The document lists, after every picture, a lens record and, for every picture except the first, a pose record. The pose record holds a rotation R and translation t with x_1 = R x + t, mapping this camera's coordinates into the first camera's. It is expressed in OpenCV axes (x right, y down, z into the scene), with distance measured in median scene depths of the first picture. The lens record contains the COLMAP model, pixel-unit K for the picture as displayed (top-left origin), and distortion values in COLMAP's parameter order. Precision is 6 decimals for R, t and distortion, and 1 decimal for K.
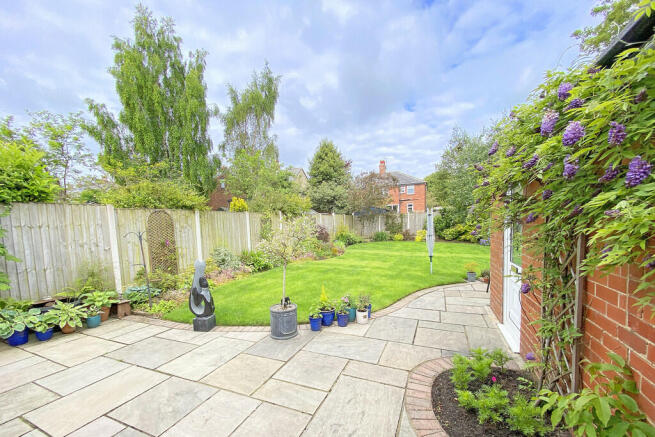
lens RADIAL K [[249.4, 0, 327.7], [0, 249.4, 235.4], [0, 0, 1]] dist [-0.042392, -0.000640]
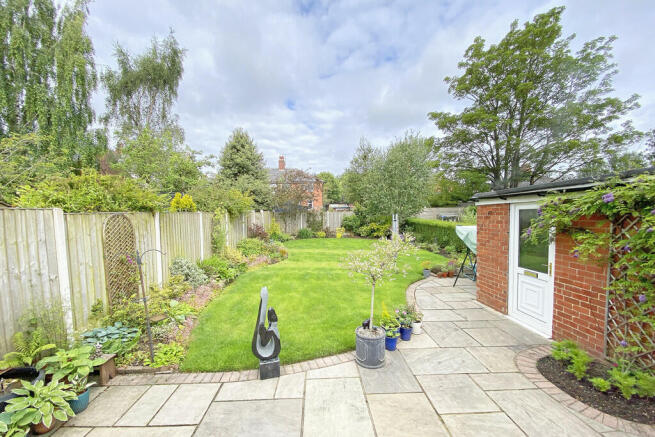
lens RADIAL K [[248.0, 0, 312.9], [0, 248.0, 224.3], [0, 0, 1]] dist [-0.046867, -0.000172]
pose [[0.910984, 0.004699, 0.412415, -0.183200], [-0.000846, 0.999954, -0.009526, -0.025664], [-0.412441, 0.008330, 0.910946, 0.055987]]
